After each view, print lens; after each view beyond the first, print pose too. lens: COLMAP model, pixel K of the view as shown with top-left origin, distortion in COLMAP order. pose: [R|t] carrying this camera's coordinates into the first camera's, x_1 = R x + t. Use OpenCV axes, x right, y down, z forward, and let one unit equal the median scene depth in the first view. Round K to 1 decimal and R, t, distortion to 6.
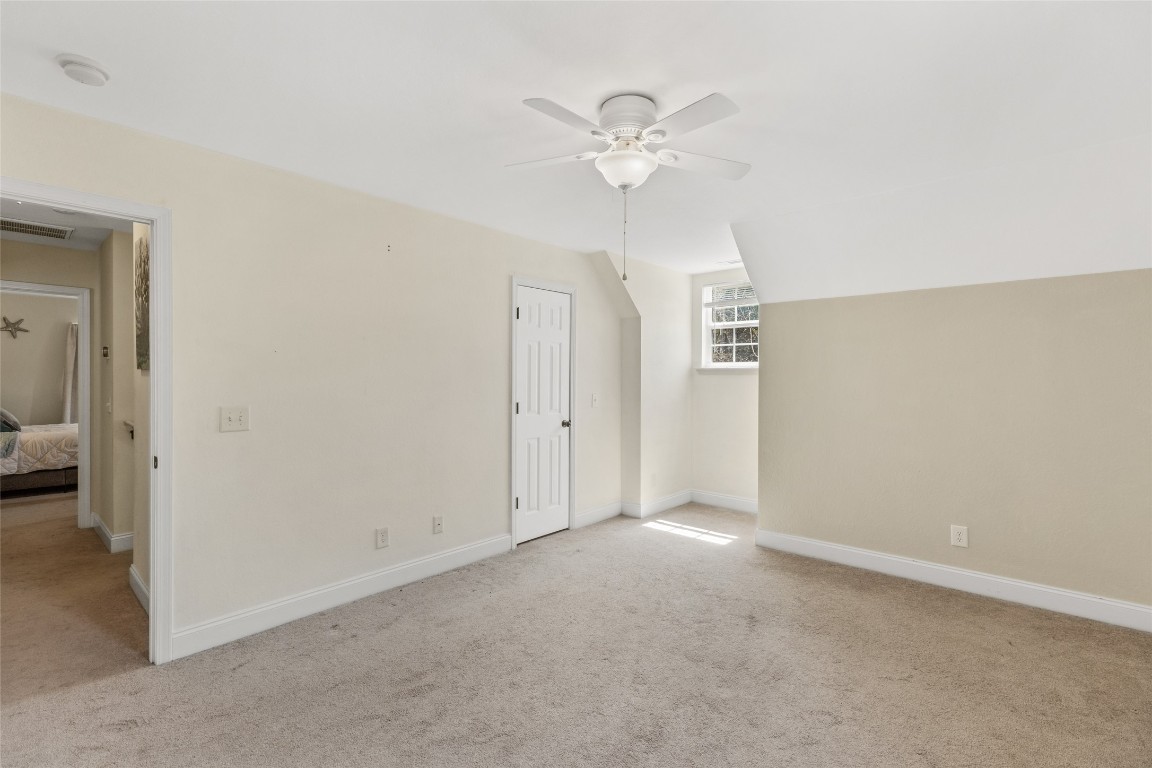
lens RADIAL K [[518.4, 0, 580.2], [0, 518.4, 384.8], [0, 0, 1]] dist [0.003681, -0.000156]
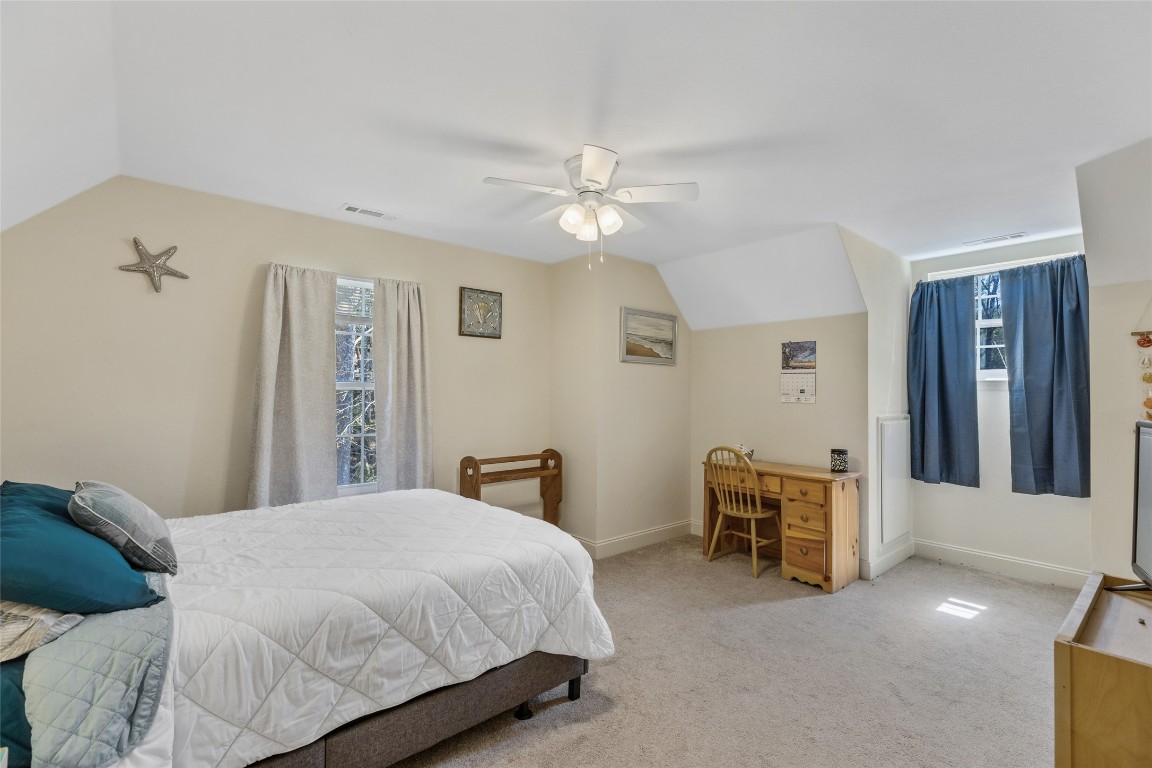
lens RADIAL K [[518.4, 0, 573.1], [0, 518.4, 380.6], [0, 0, 1]] dist [0.003681, -0.000156]
pose [[0.991991, -0.003702, -0.126254, -0.262049], [-0.001405, 0.999185, -0.040341, -0.002163], [0.126300, 0.040196, 0.991177, 0.235963]]
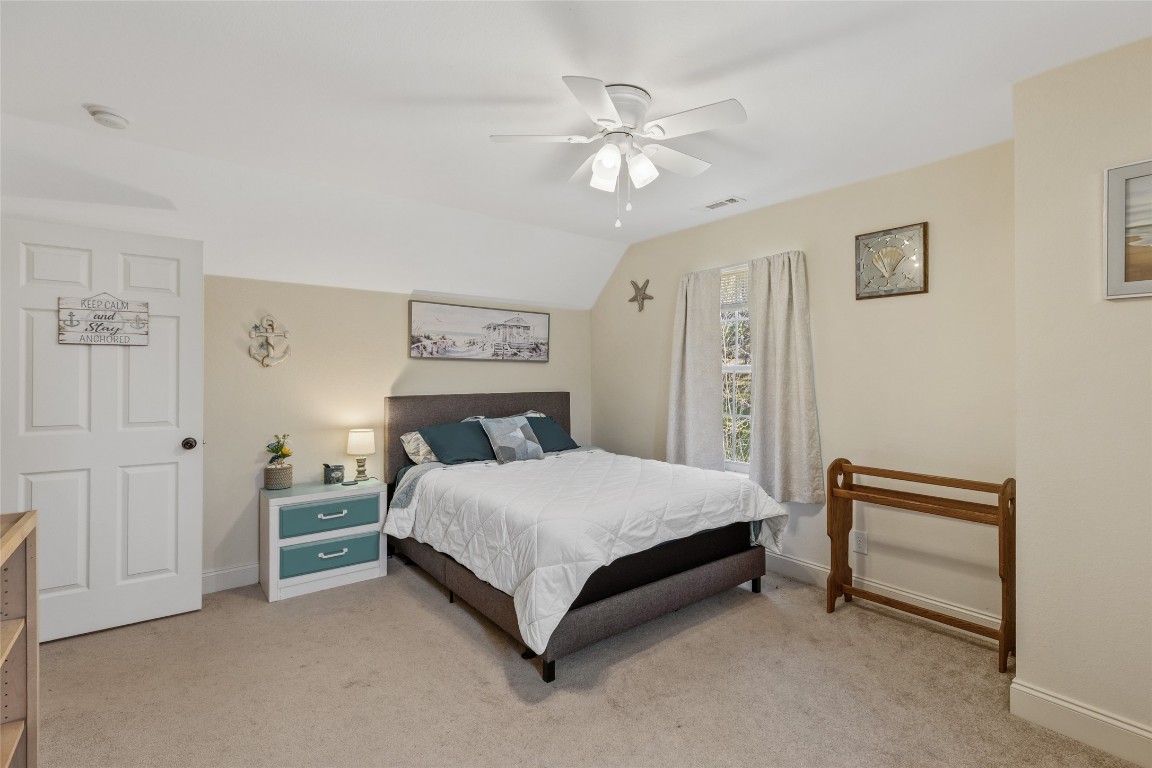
lens RADIAL K [[518.4, 0, 579.4], [0, 518.4, 379.4], [0, 0, 1]] dist [0.003681, -0.000156]
pose [[-0.150484, 0.001750, -0.988611, -0.166125], [-0.022375, 0.999736, 0.005175, -0.003347], [0.988359, 0.022899, -0.150406, 0.373745]]
